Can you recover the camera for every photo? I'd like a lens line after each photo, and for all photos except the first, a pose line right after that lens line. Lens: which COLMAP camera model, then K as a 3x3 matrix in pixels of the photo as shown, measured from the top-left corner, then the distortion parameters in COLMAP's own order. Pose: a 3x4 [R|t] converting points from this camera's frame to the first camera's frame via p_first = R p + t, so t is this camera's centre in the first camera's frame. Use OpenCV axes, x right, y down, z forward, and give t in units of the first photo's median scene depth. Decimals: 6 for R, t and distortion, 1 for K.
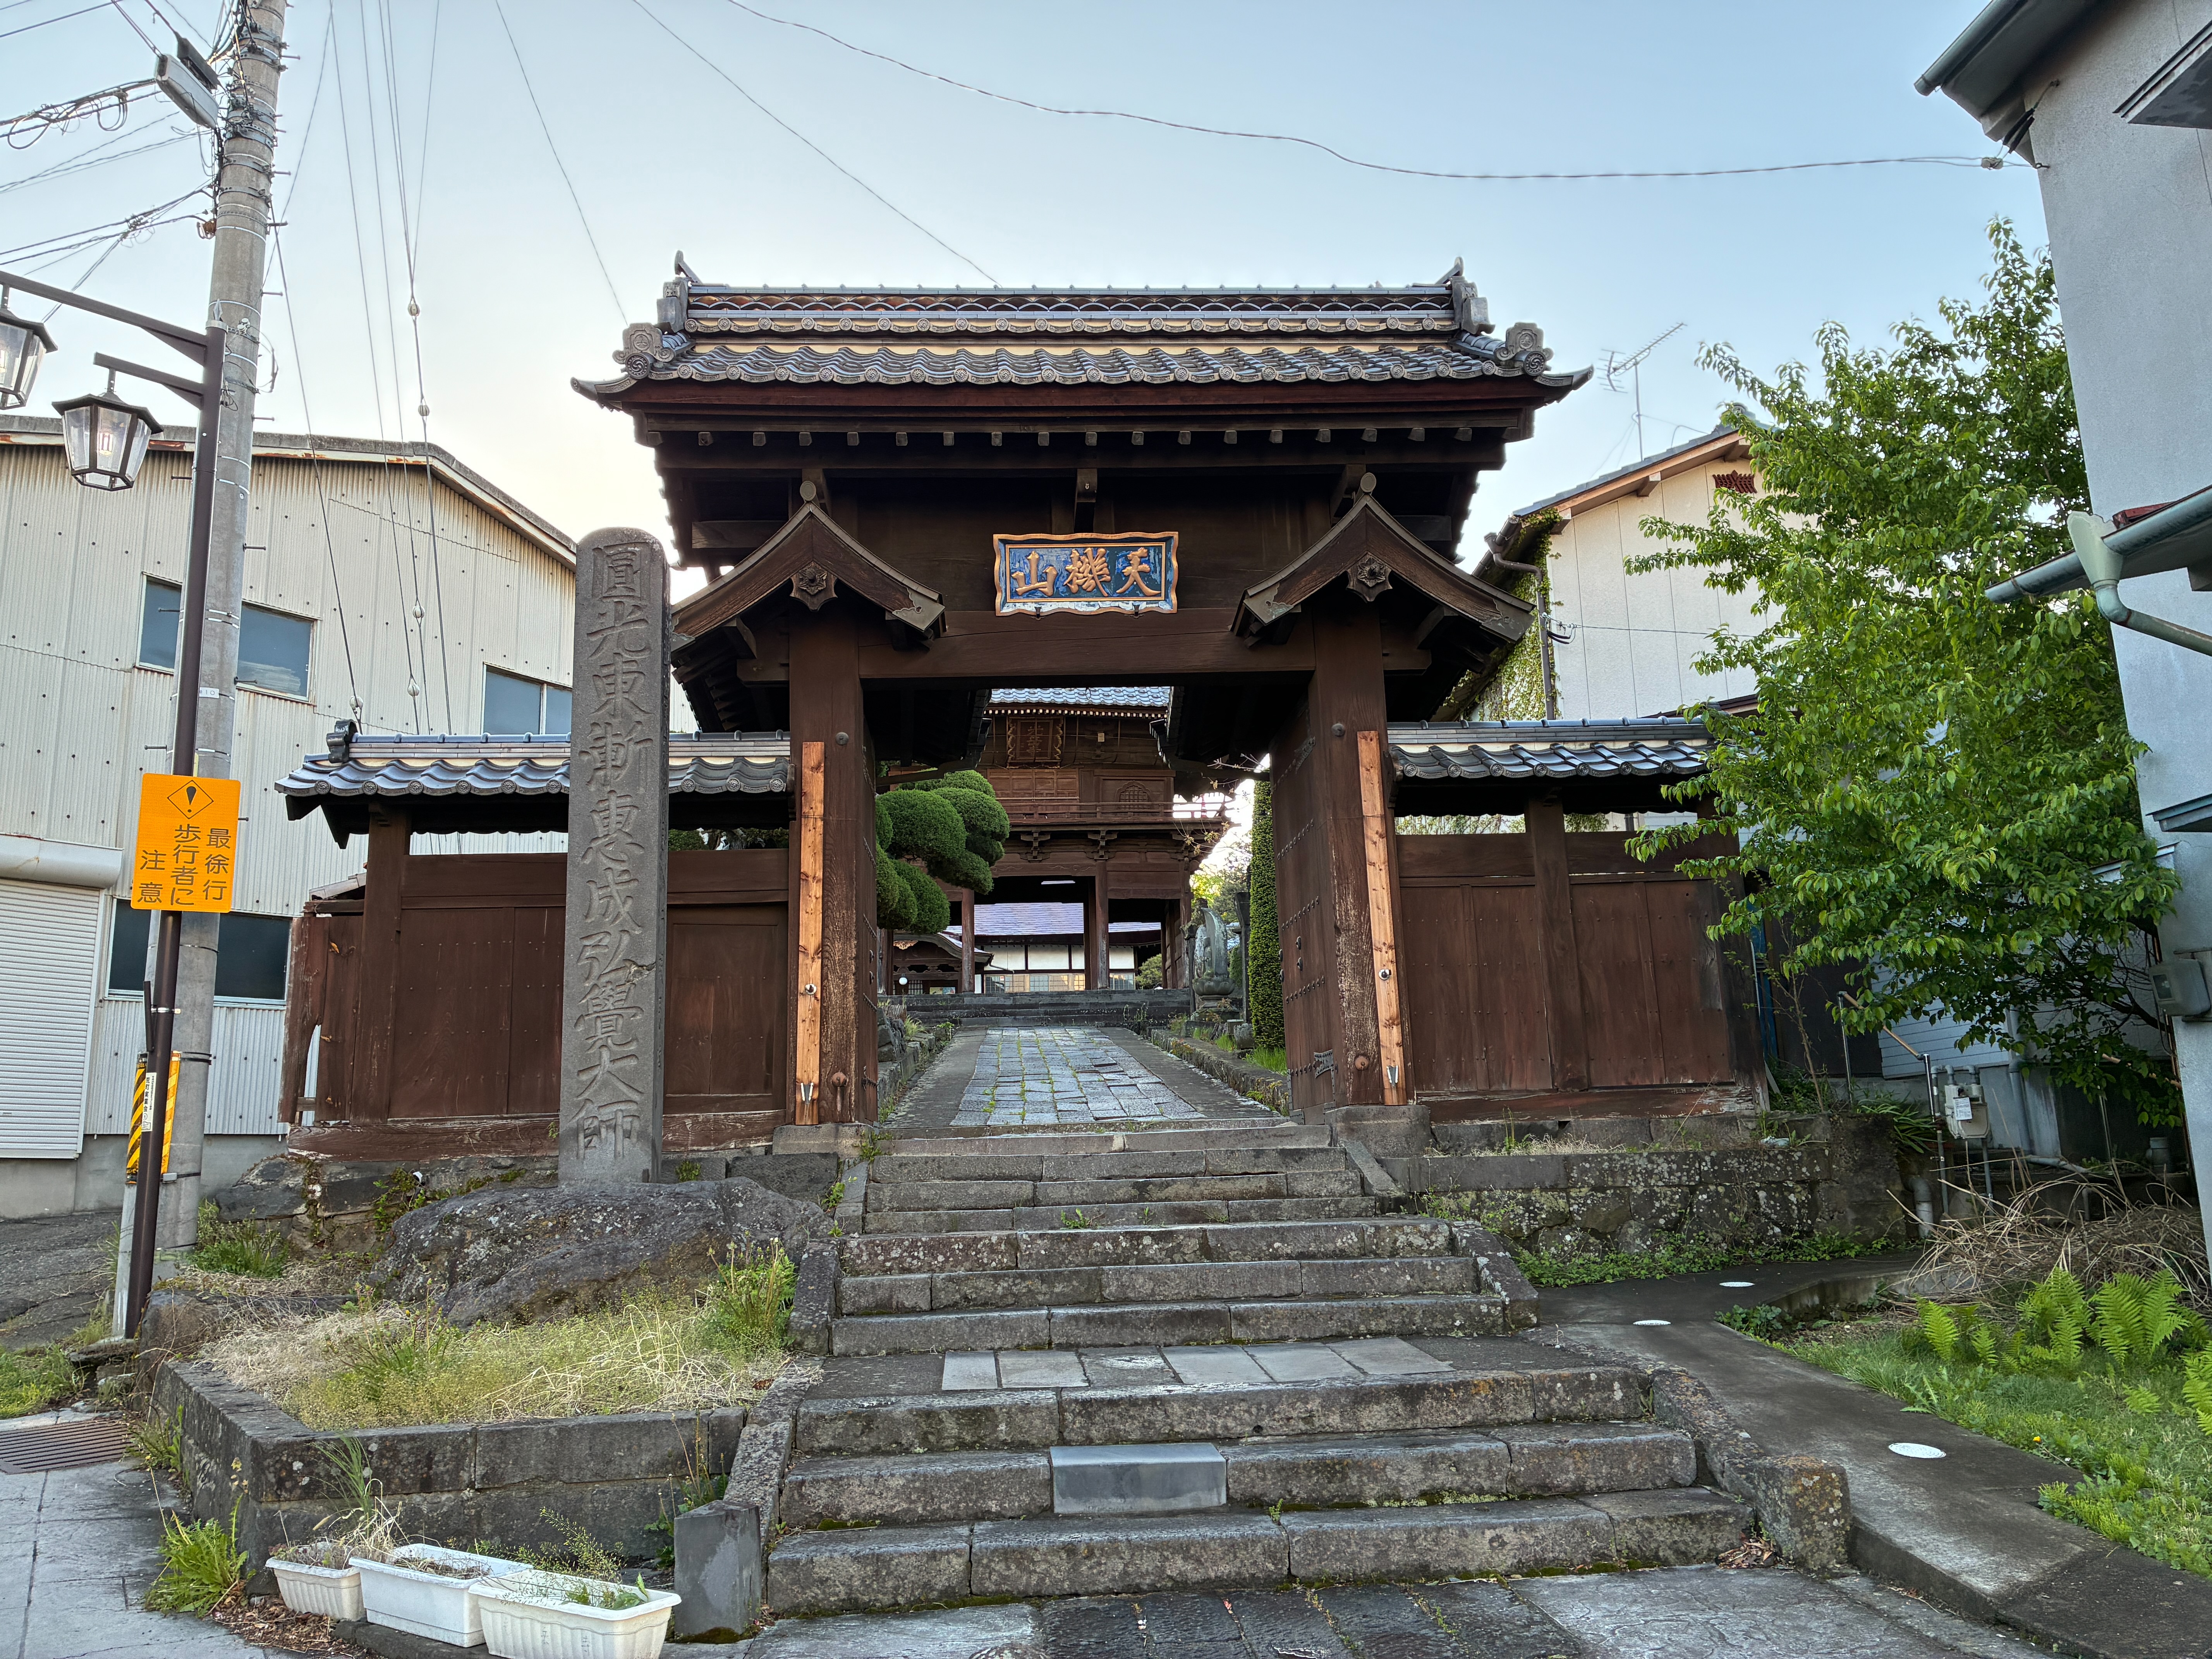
lens RADIAL K [[1714.8, 0, 1101.0], [0, 1714.8, 823.5], [0, 0, 1]] dist [0.041261, -0.005996]
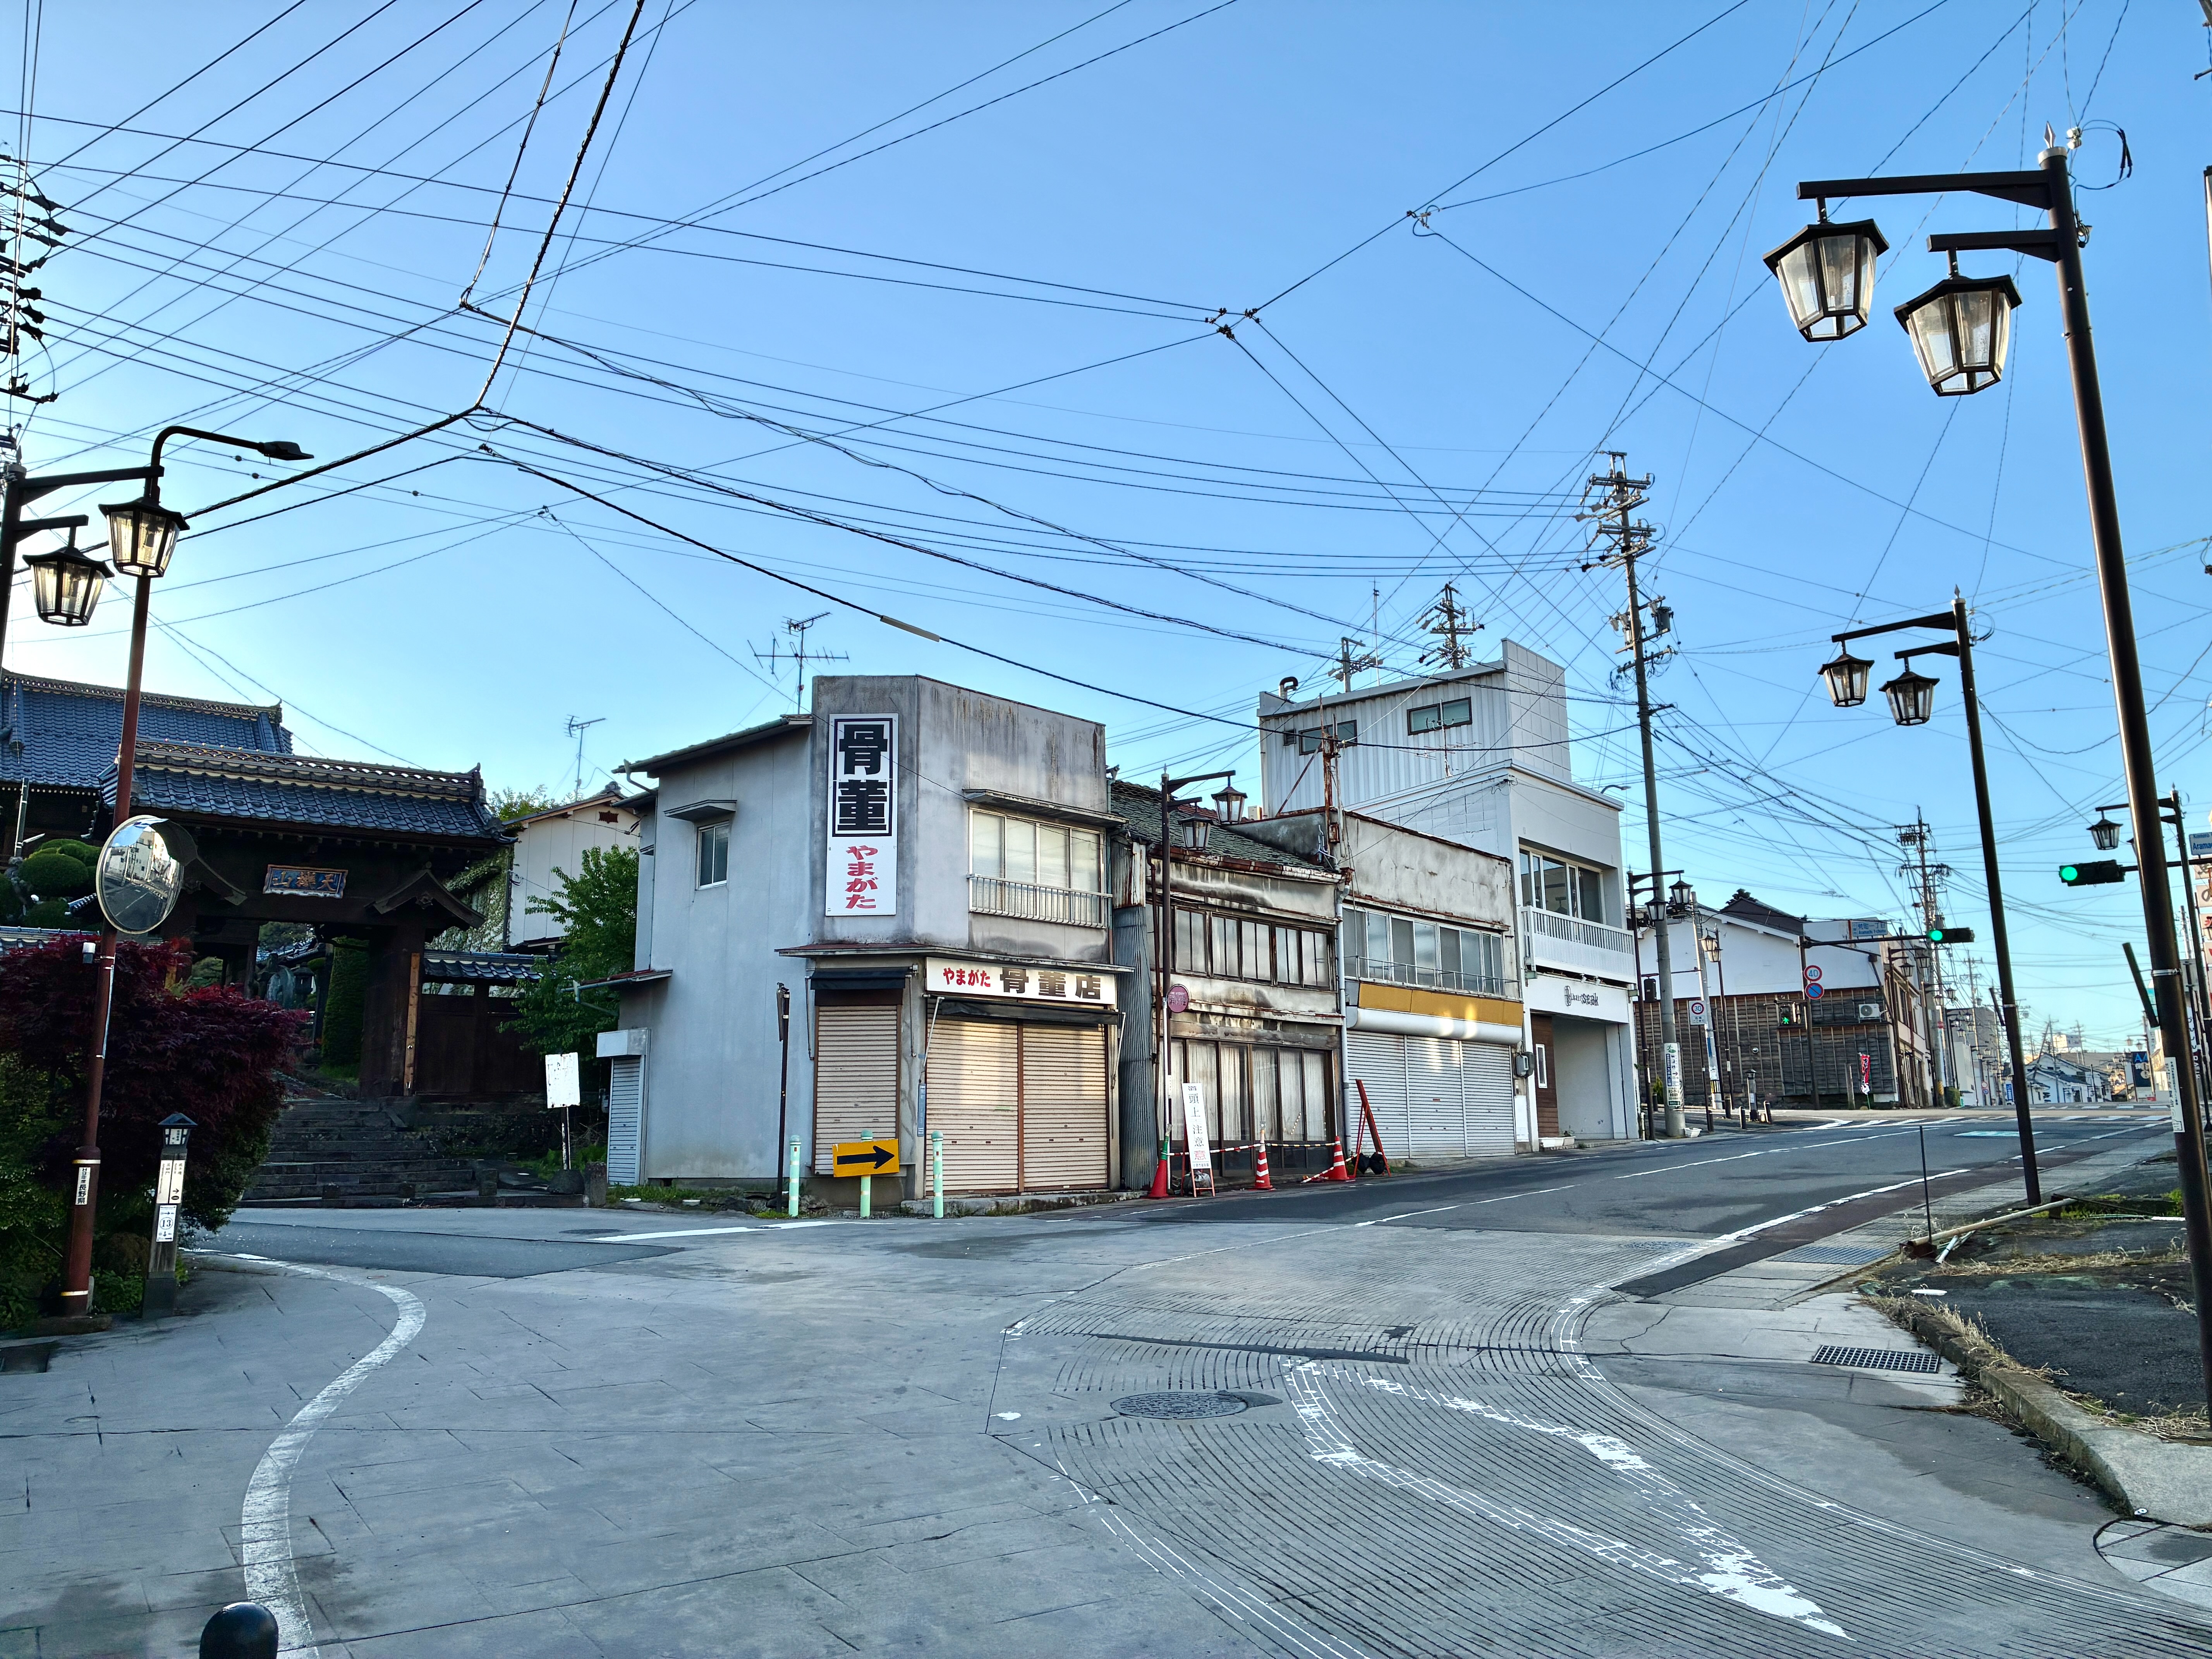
lens RADIAL K [[1714.8, 0, 1101.0], [0, 1714.8, 823.5], [0, 0, 1]] dist [0.041261, -0.005996]
pose [[0.848038, 0.121365, 0.515850, -0.353681], [-0.120743, 0.992070, -0.034910, -0.294935], [-0.515996, -0.032680, 0.855967, -1.854755]]
